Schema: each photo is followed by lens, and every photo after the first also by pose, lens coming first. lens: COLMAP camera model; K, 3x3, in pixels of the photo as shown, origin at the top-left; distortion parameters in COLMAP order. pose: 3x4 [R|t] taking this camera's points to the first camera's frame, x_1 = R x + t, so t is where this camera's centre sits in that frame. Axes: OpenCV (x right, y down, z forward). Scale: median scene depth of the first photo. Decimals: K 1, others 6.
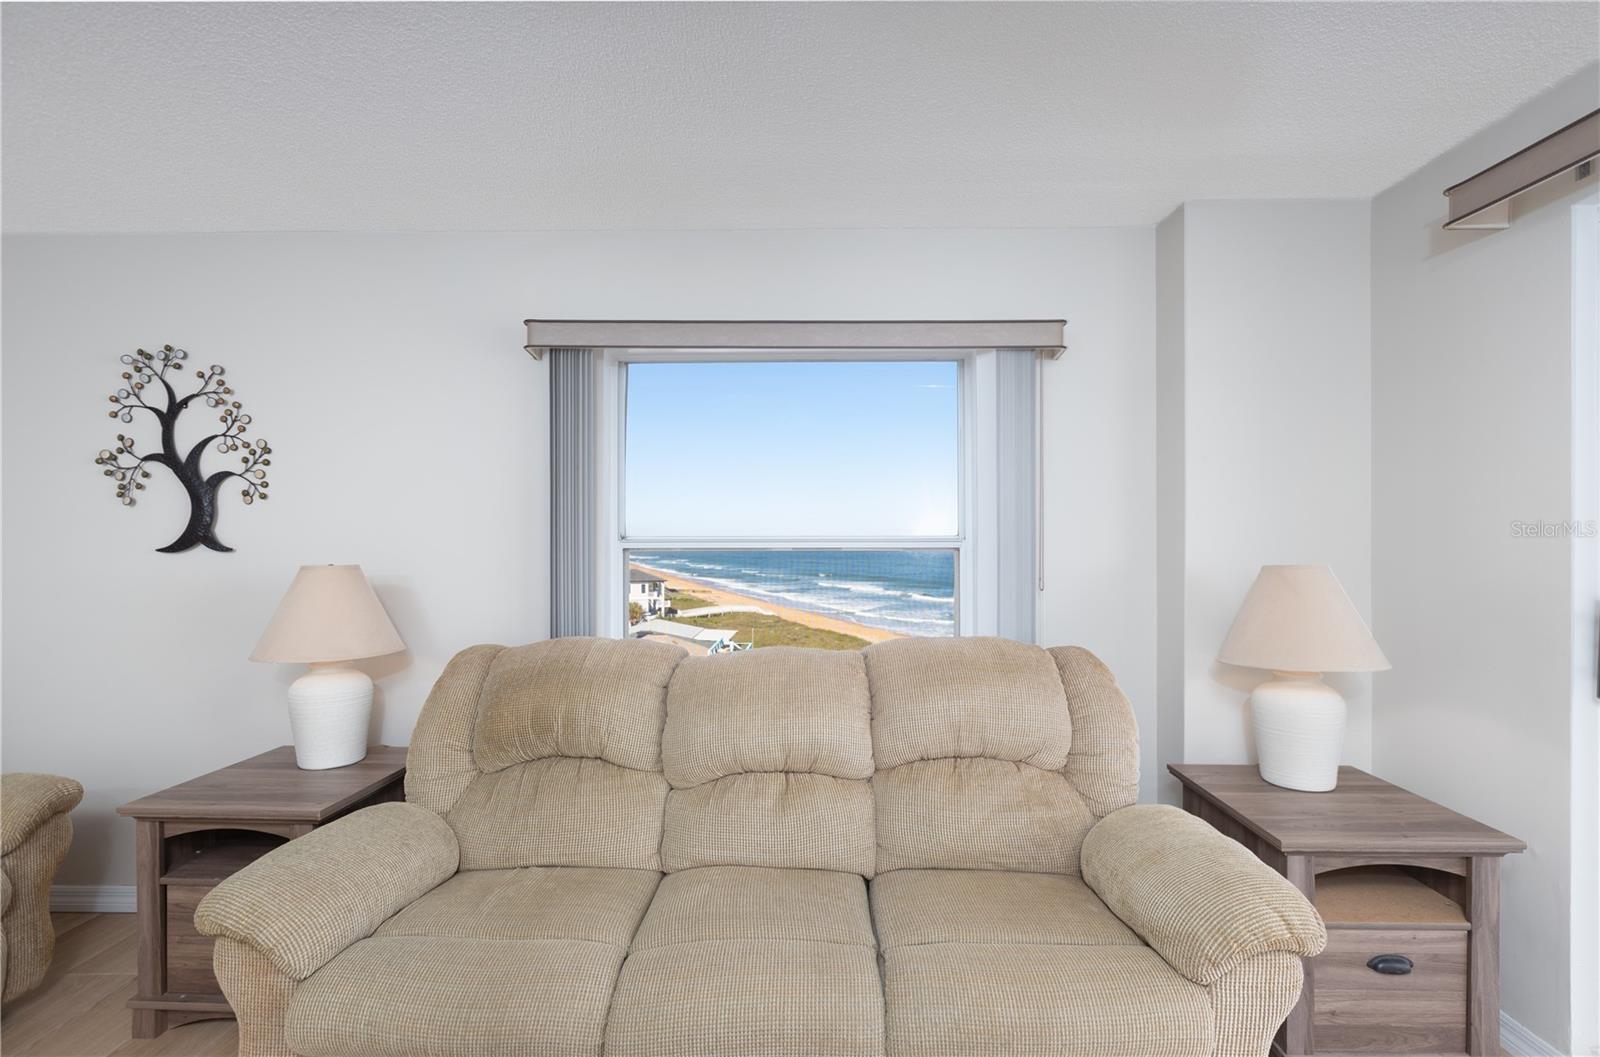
lens RADIAL K [[738.7, 0, 800.7], [0, 738.7, 540.9], [0, 0, 1]] dist [0.000733, -0.000042]
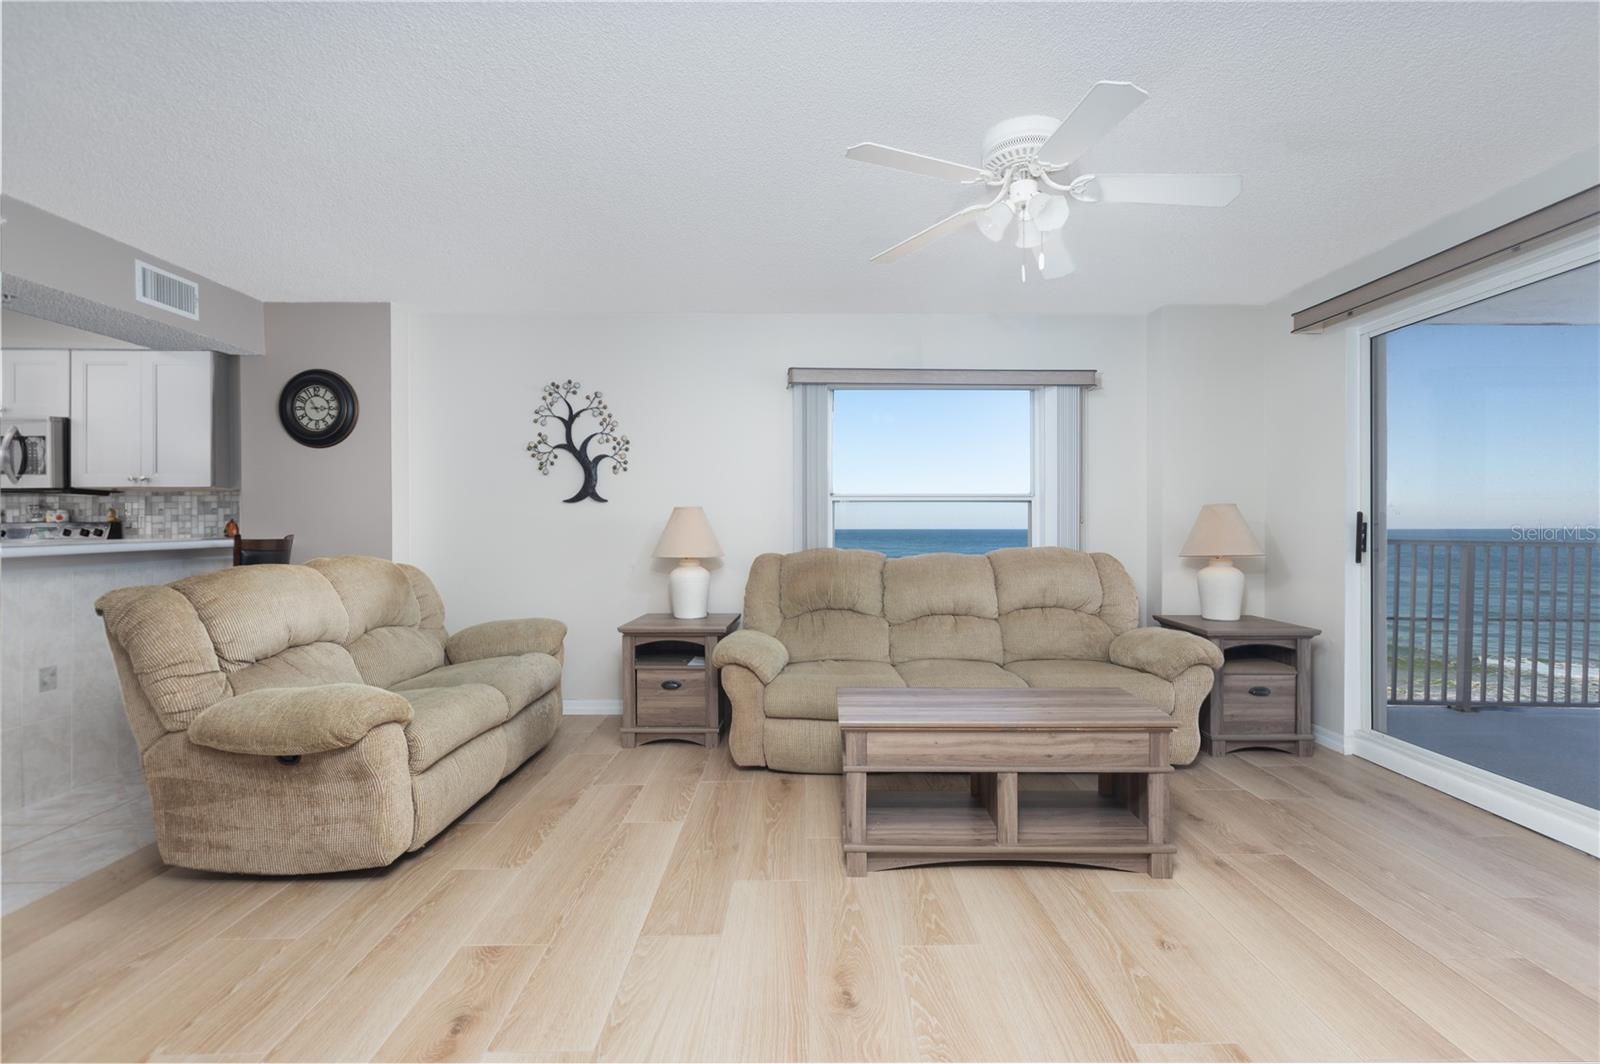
lens RADIAL K [[741.4, 0, 800.0], [0, 741.4, 532.0], [0, 0, 1]] dist [-0.001485, 0.000189]
pose [[0.999771, -0.000530, 0.021371, -0.363740], [0.000404, 0.999983, 0.005877, 0.073438], [-0.021374, -0.005867, 0.999754, -0.709768]]
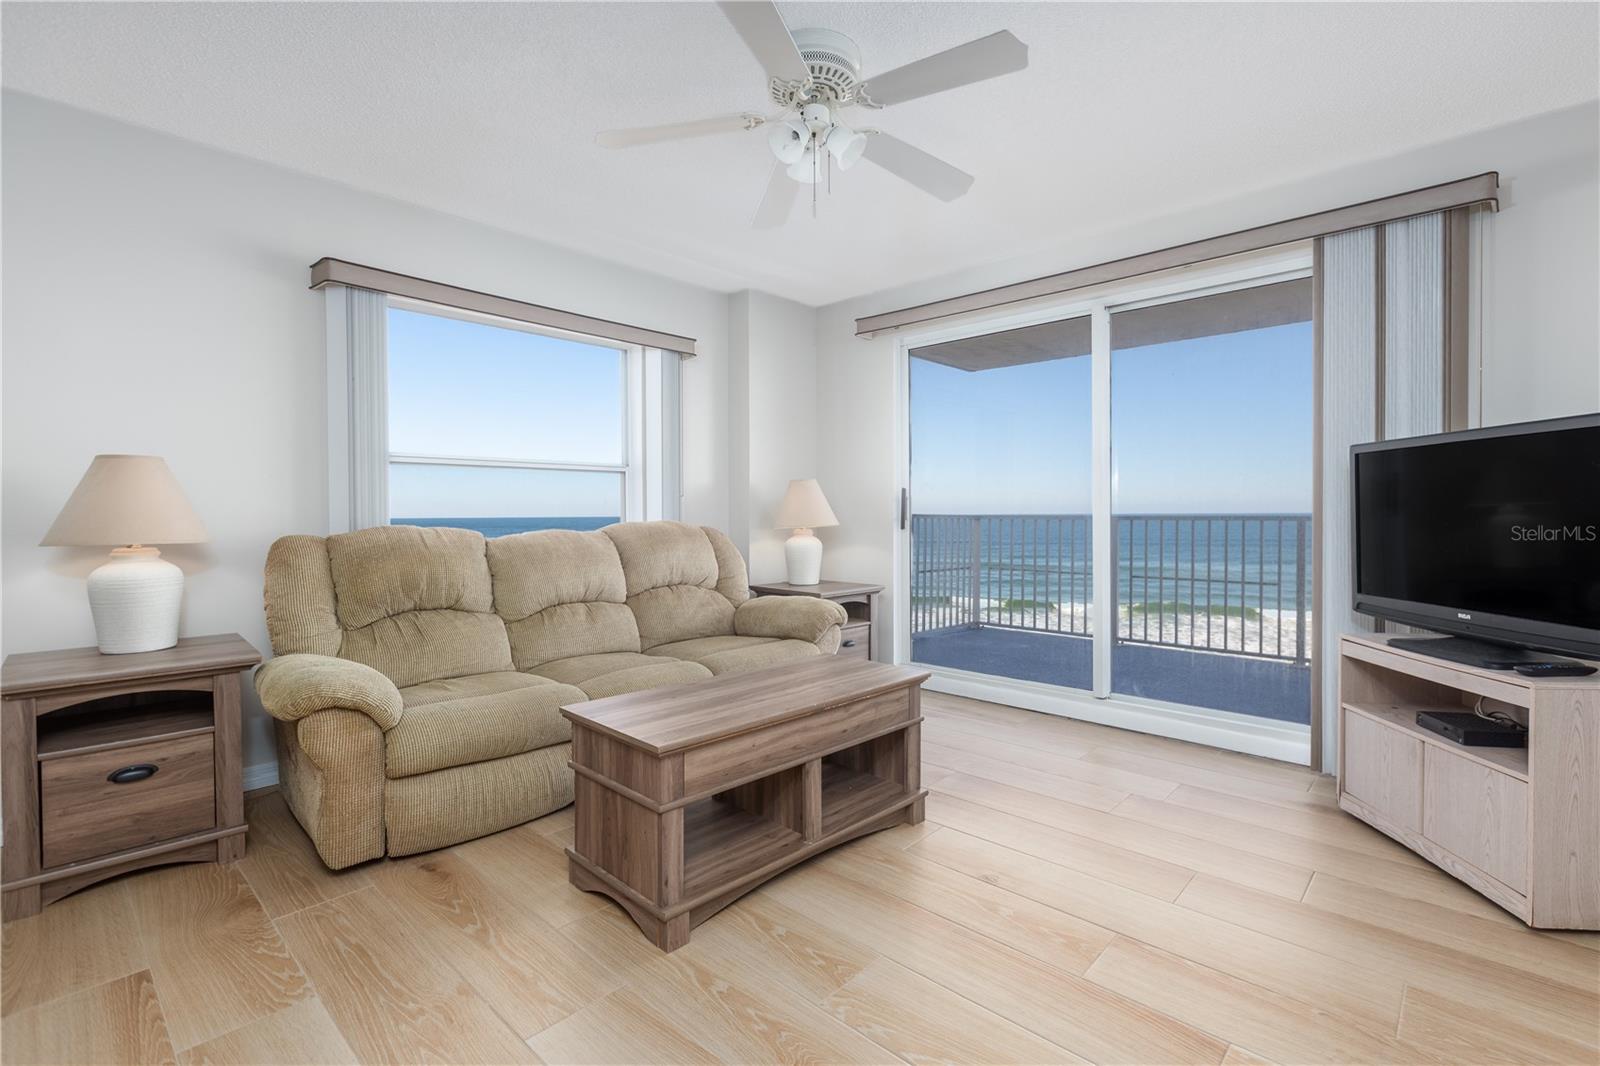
lens RADIAL K [[738.1, 0, 829.2], [0, 738.1, 526.0], [0, 0, 1]] dist [0.001946, 0.000018]
pose [[0.655666, -0.014444, 0.754913, -0.694923], [0.004392, 0.999873, 0.015316, 0.104939], [-0.755038, -0.006726, 0.655646, -0.344988]]
